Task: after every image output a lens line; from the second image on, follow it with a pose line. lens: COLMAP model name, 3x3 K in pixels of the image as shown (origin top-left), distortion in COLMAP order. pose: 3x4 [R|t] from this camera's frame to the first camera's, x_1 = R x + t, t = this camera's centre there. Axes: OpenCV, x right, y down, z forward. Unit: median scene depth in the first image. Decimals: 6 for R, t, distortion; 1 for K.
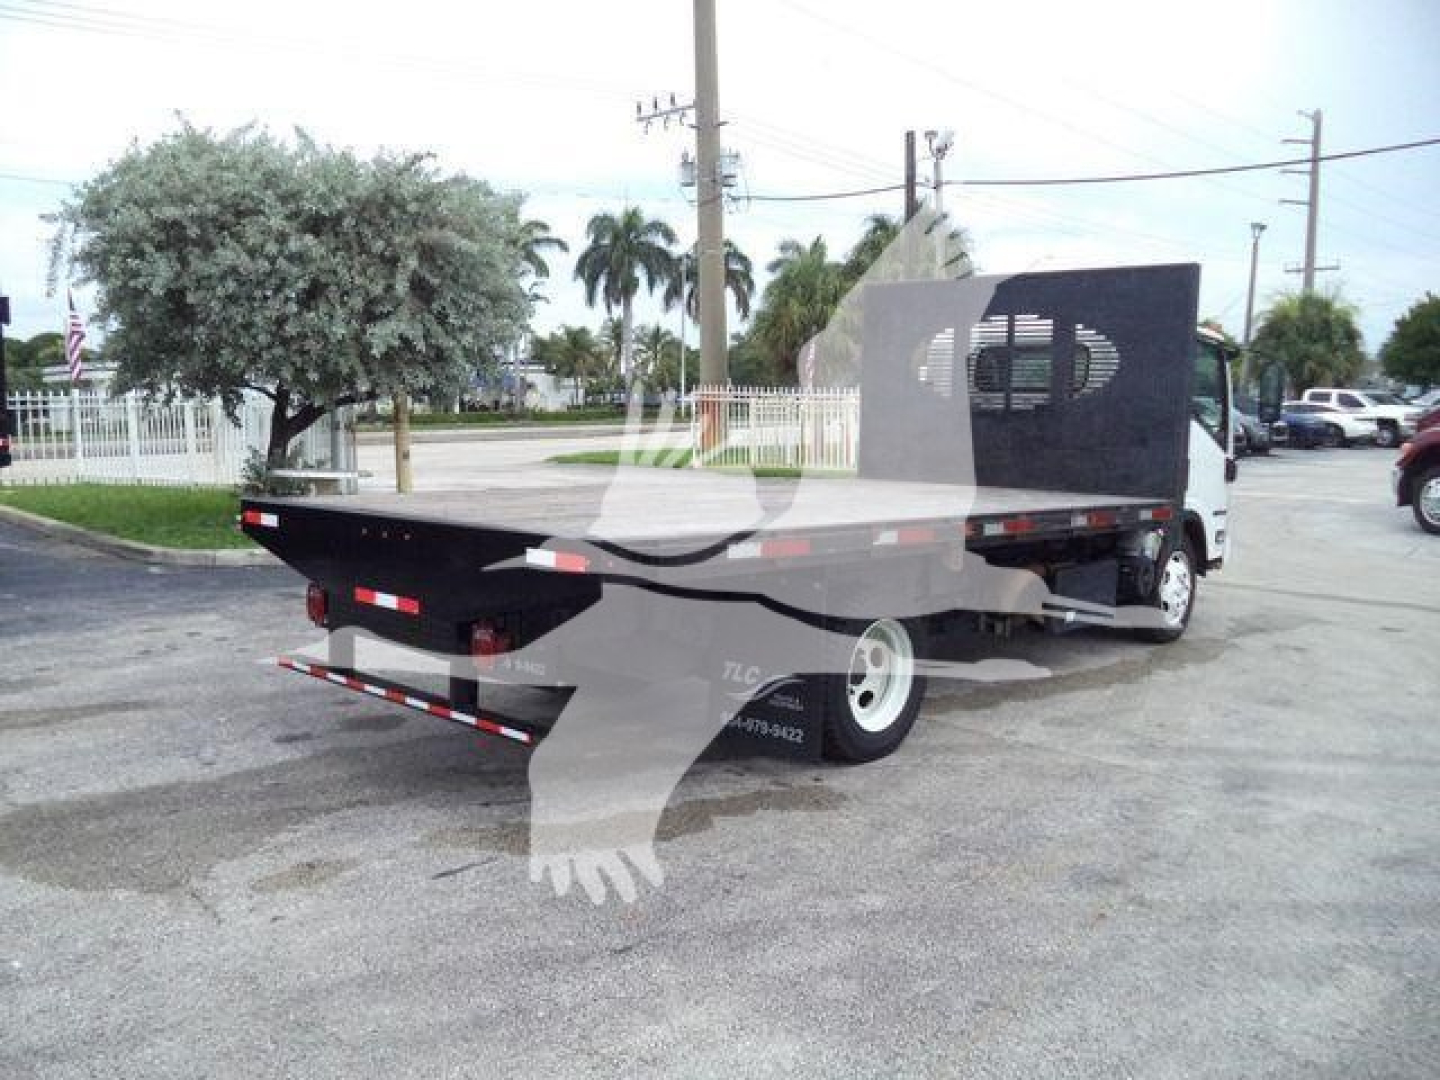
lens RADIAL K [[1177.8, 0, 720.0], [0, 1177.8, 540.0], [0, 0, 1]] dist [-0.003432, -0.064820]
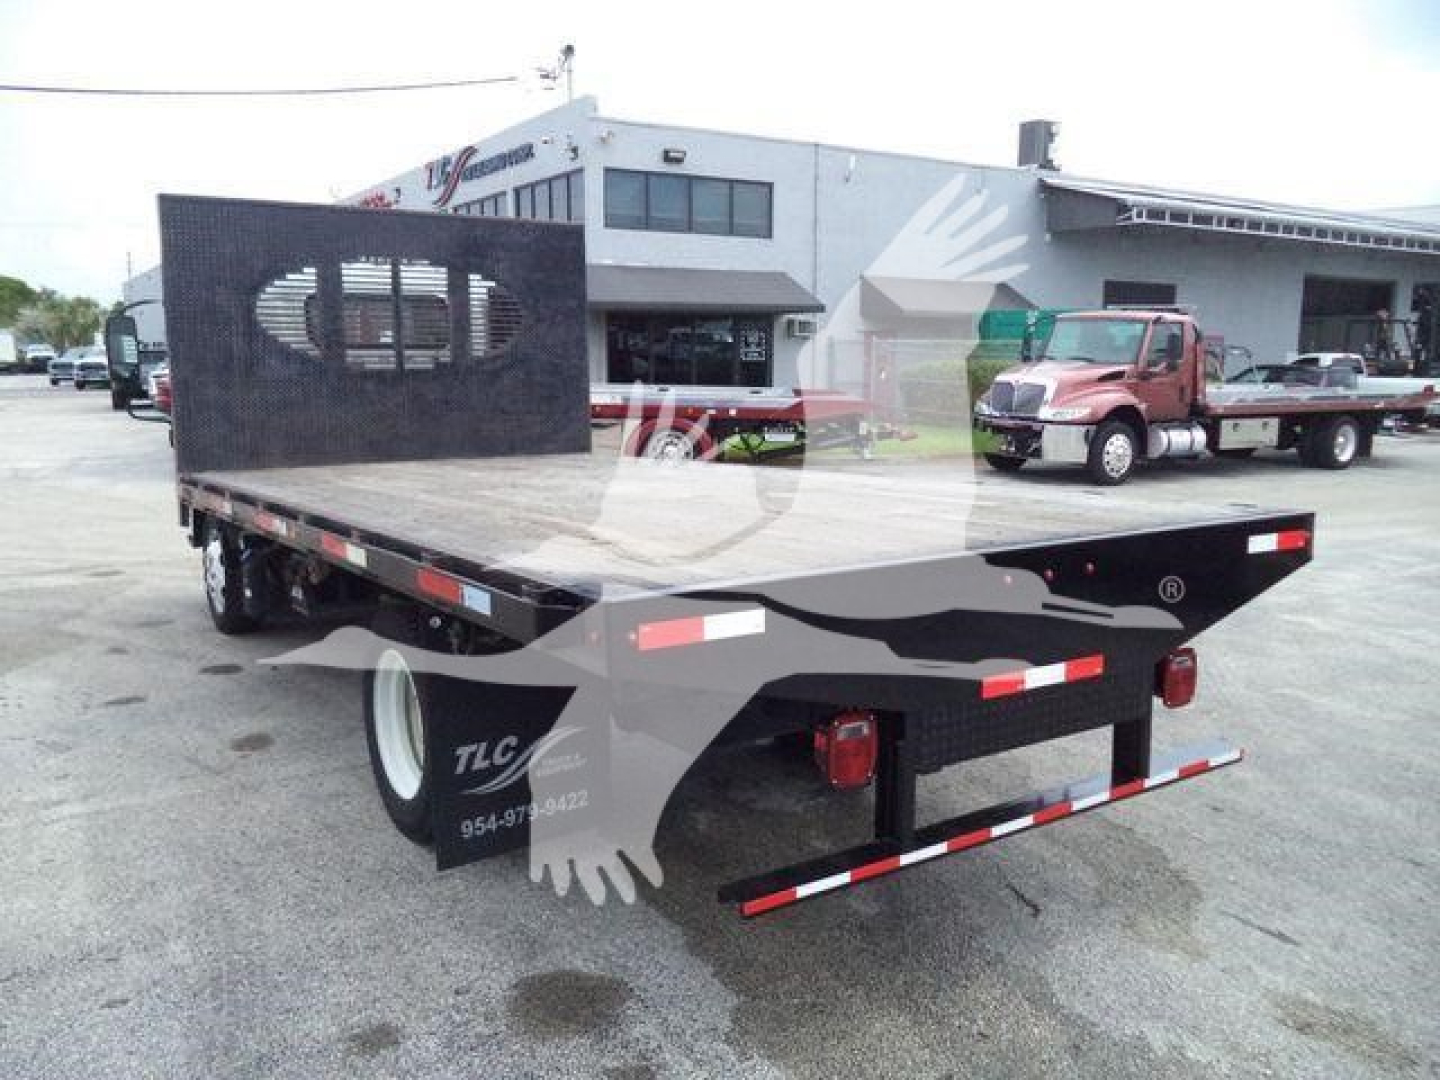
lens RADIAL K [[1184.0, 0, 720.0], [0, 1184.0, 540.0], [0, 0, 1]] dist [-0.037644, 0.006225]
pose [[0.233802, -0.157962, 0.959367, -0.365006], [0.122881, 0.983603, 0.132006, -0.050398], [-0.964488, 0.087025, 0.249379, 0.392375]]
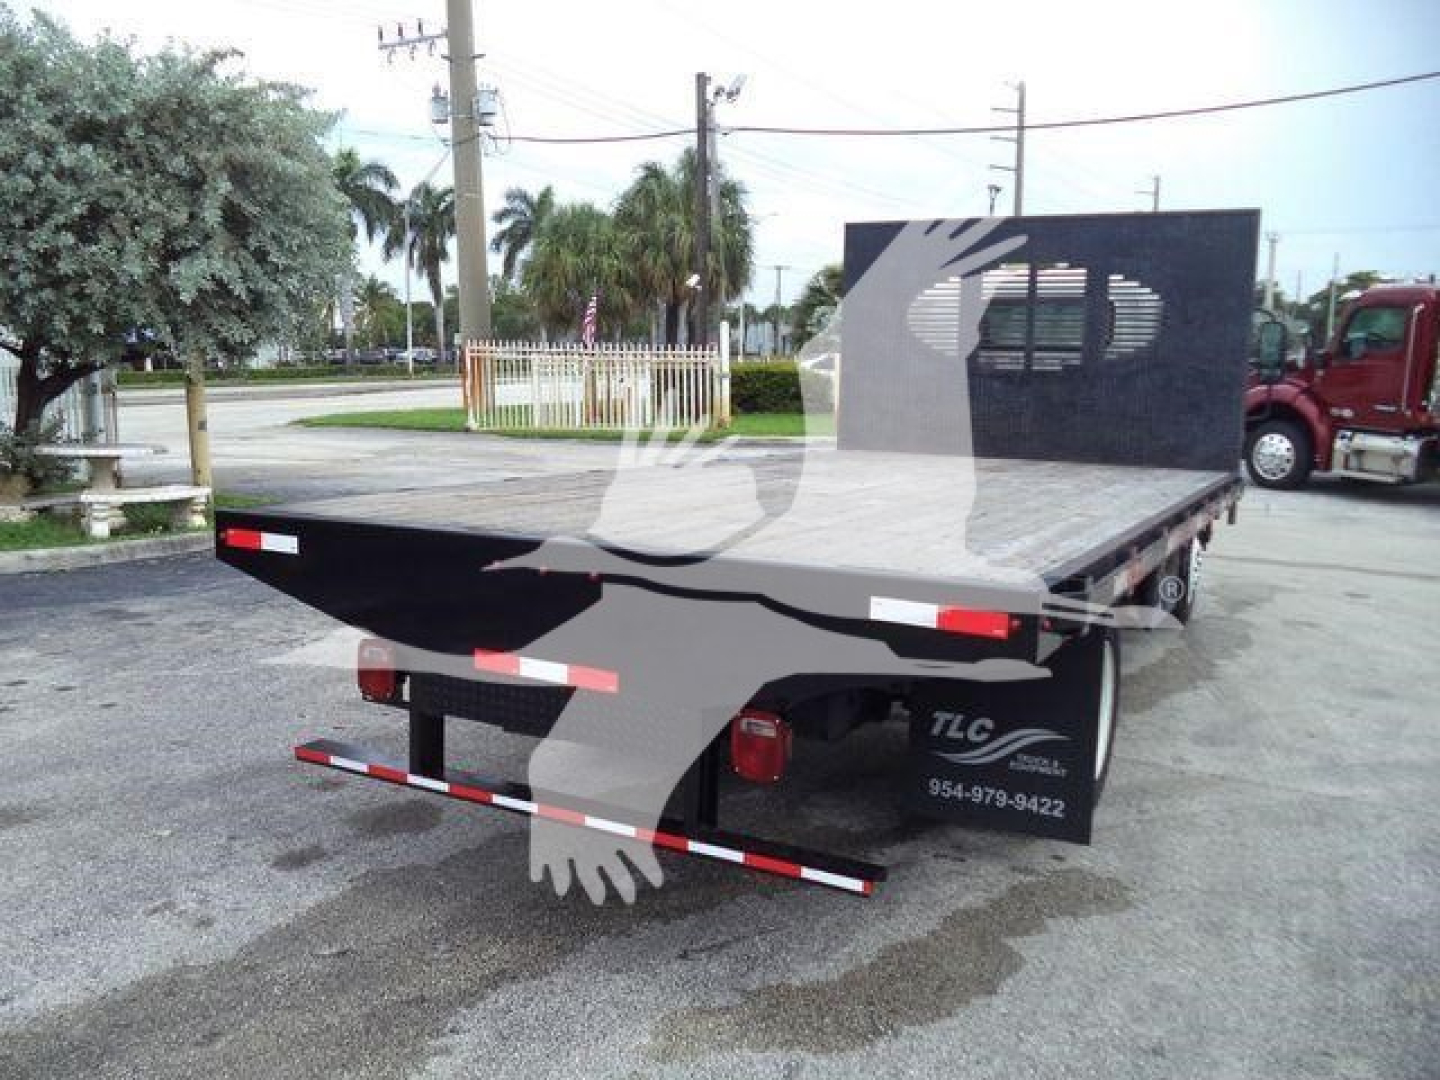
lens RADIAL K [[1180.3, 0, 711.1], [0, 1180.3, 537.2], [0, 0, 1]] dist [-0.026998, 0.002342]
pose [[0.971139, -0.033489, 0.236152, -0.134437], [0.025442, 0.998990, 0.037044, -0.017246], [-0.237154, -0.029967, 0.971010, 0.135374]]
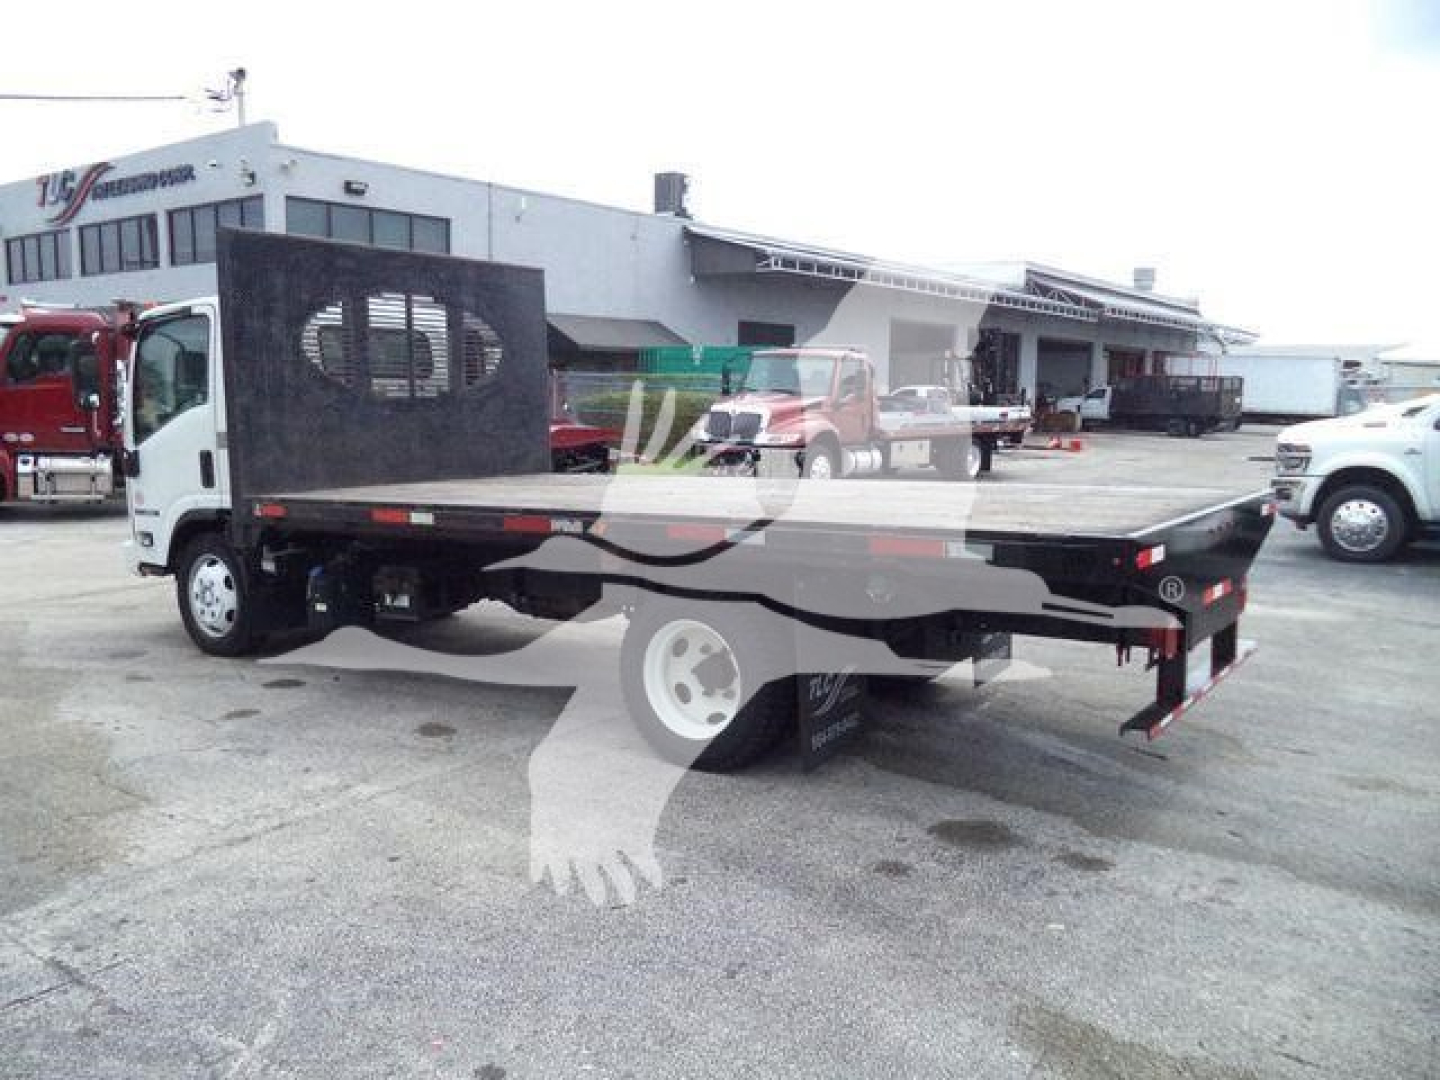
lens RADIAL K [[1177.8, 0, 720.0], [0, 1177.8, 540.0], [0, 0, 1]] dist [-0.003432, -0.064820]
pose [[-0.126931, -0.134735, 0.982718, -0.478381], [0.117486, 0.981715, 0.149773, -0.075587], [-0.984929, 0.134467, -0.108781, 0.597622]]
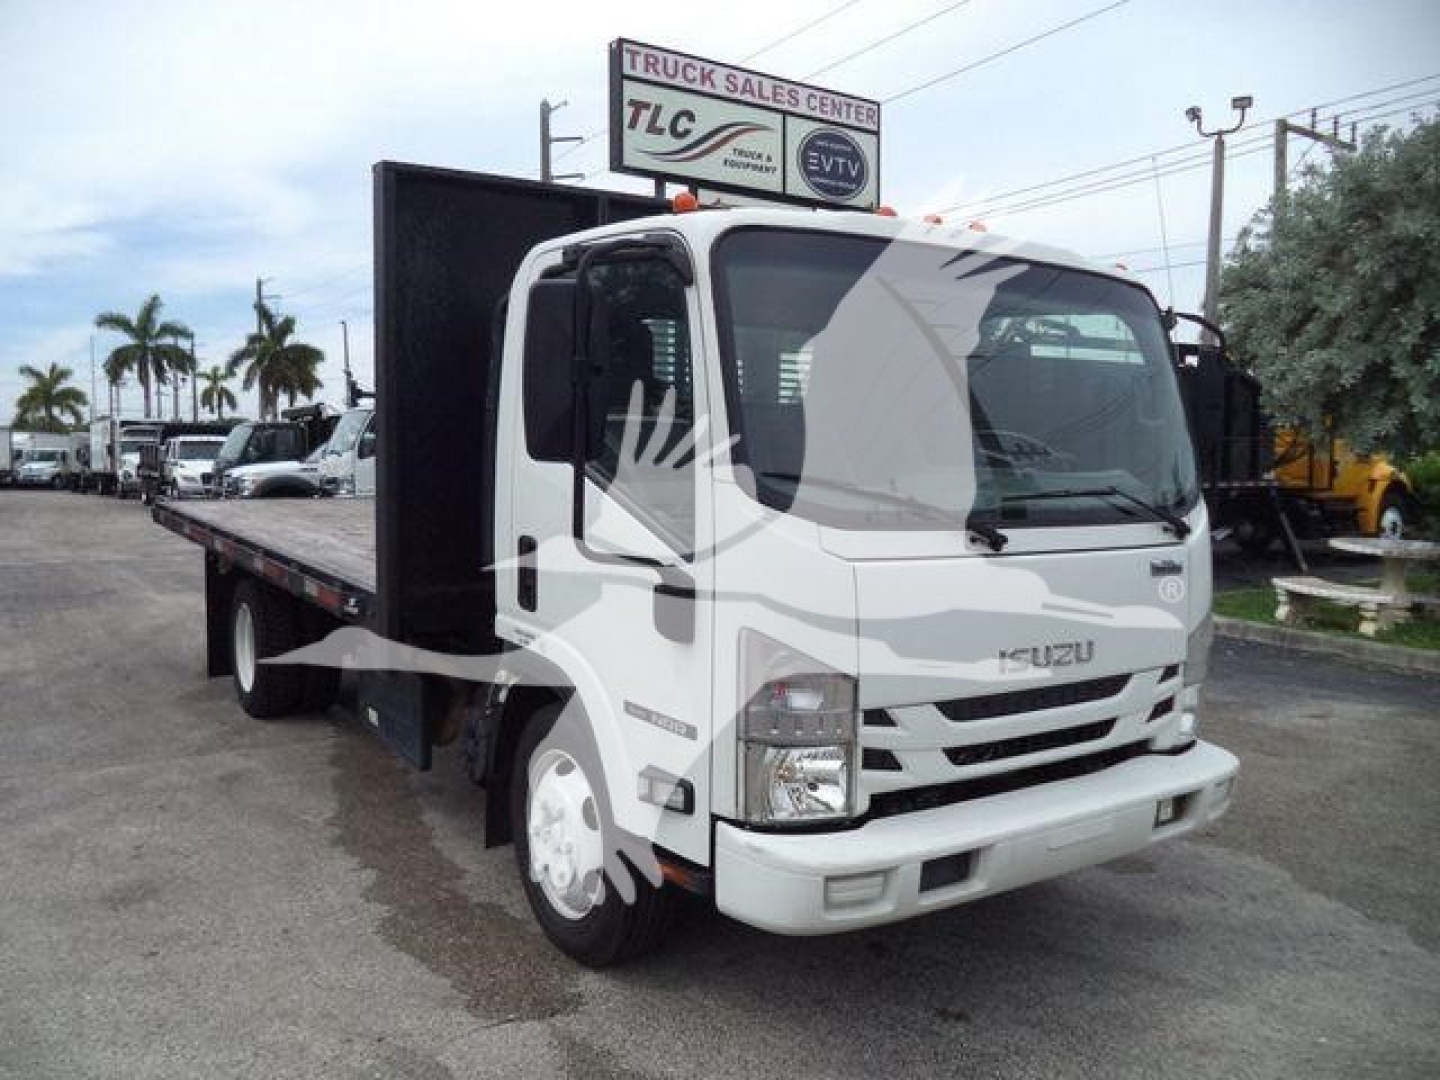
lens RADIAL K [[1160.9, 0, 720.0], [0, 1160.9, 540.0], [0, 0, 1]] dist [-0.095021, 0.000489]
pose [[-0.224065, 0.055718, -0.972980, 0.528776], [-0.136047, 0.986801, 0.087839, -0.072207], [0.965032, 0.152052, -0.213527, 0.774223]]
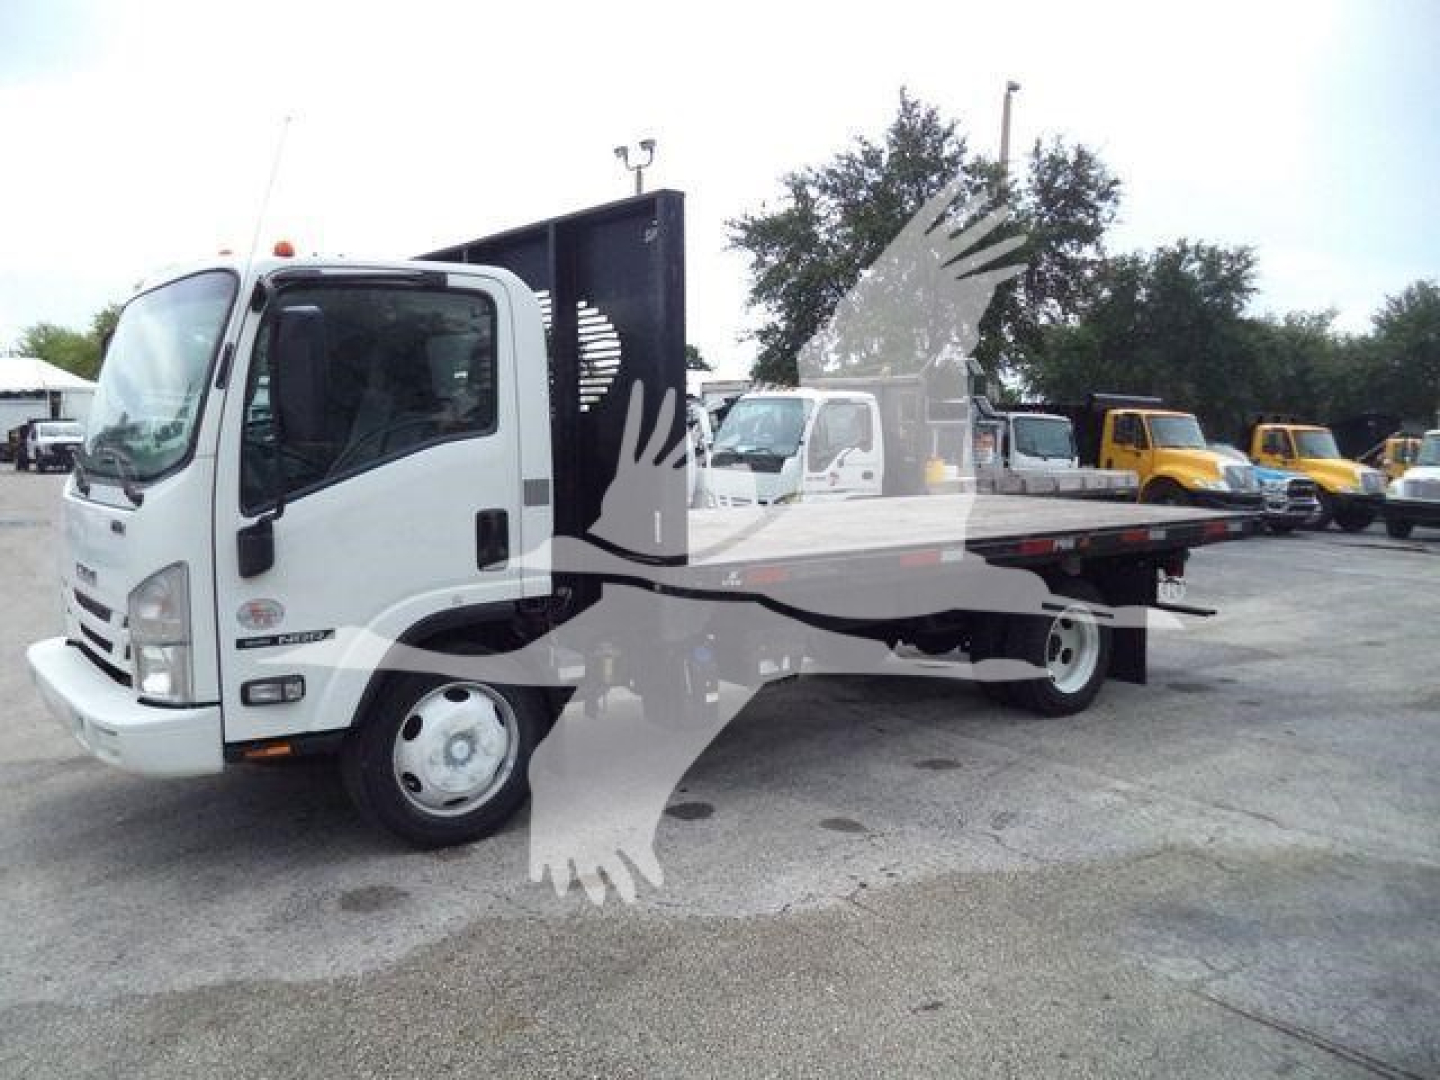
lens RADIAL K [[1156.1, 0, 720.0], [0, 1156.1, 540.0], [0, 0, 1]] dist [-0.037813, -0.006287]
pose [[-0.987663, -0.030734, 0.153546, 0.011516], [-0.001170, 0.981972, 0.189023, -0.120299], [-0.156587, 0.186511, -0.969894, 1.119110]]
